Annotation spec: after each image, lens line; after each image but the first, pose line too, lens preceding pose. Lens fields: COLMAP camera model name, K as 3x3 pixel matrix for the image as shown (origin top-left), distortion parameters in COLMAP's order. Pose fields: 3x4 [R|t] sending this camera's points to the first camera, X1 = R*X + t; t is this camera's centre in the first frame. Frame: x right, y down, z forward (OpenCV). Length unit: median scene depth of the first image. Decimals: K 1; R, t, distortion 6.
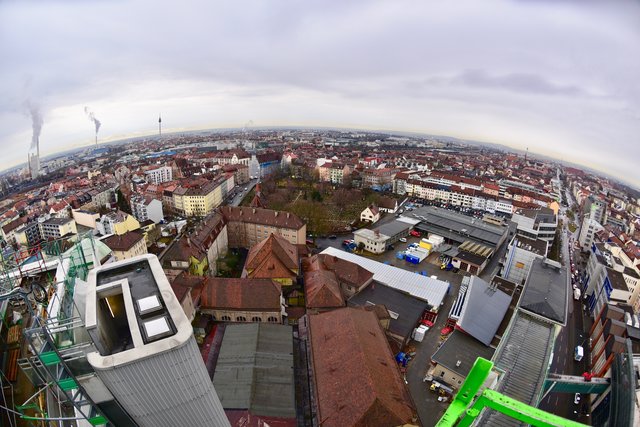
lens RADIAL K [[534.8, 0, 320.0], [0, 534.8, 213.5], [0, 0, 1]] dist [-0.001293, -0.000796]
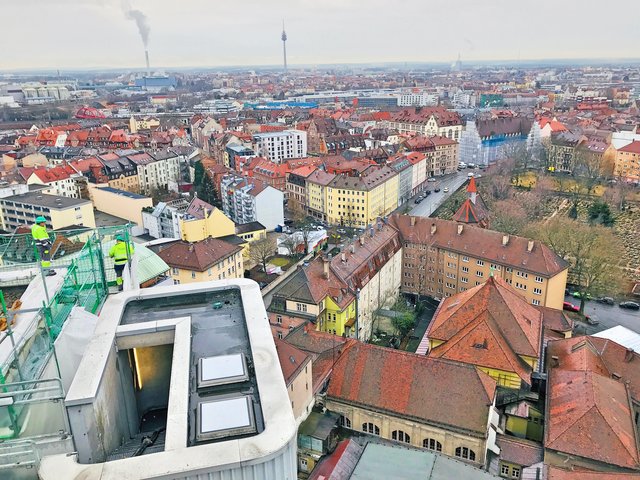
lens RADIAL K [[502.4, 0, 320.0], [0, 502.4, 240.0], [0, 0, 1]] dist [0.015618, -0.007107]
pose [[0.867238, 0.114364, -0.484581, -0.003193], [-0.113145, 0.993067, 0.031877, 0.005709], [0.484867, 0.027182, 0.874166, 0.559742]]
